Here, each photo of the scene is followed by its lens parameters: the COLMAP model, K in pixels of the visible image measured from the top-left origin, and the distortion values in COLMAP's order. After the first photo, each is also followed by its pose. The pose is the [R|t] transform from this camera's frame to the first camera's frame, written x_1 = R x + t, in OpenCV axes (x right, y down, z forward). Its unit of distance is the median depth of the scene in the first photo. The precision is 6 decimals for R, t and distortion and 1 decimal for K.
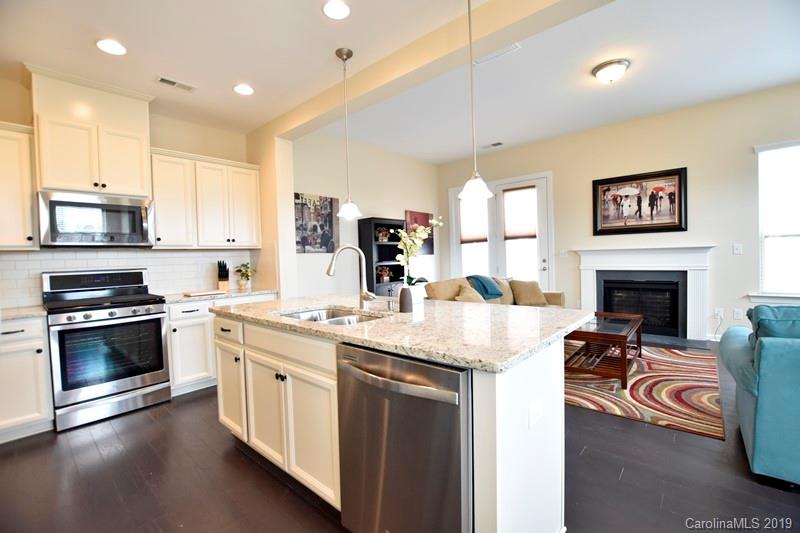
lens RADIAL K [[358.6, 0, 399.2], [0, 358.6, 258.6], [0, 0, 1]] dist [-0.000895, -0.000150]
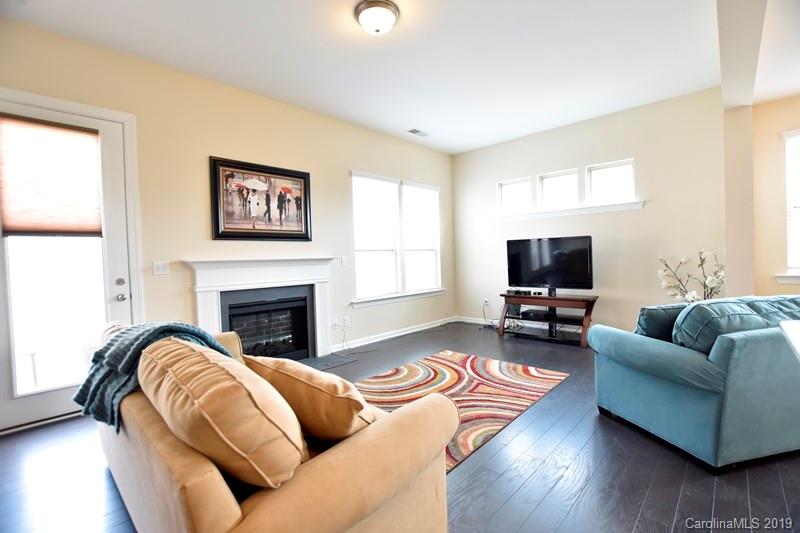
lens RADIAL K [[358.6, 0, 399.2], [0, 358.6, 258.6], [0, 0, 1]] dist [-0.000895, -0.000150]
pose [[0.061106, 0.011529, 0.998065, -0.105530], [0.023432, 0.999641, -0.012982, -0.013388], [-0.997856, 0.024180, 0.060813, 0.669158]]
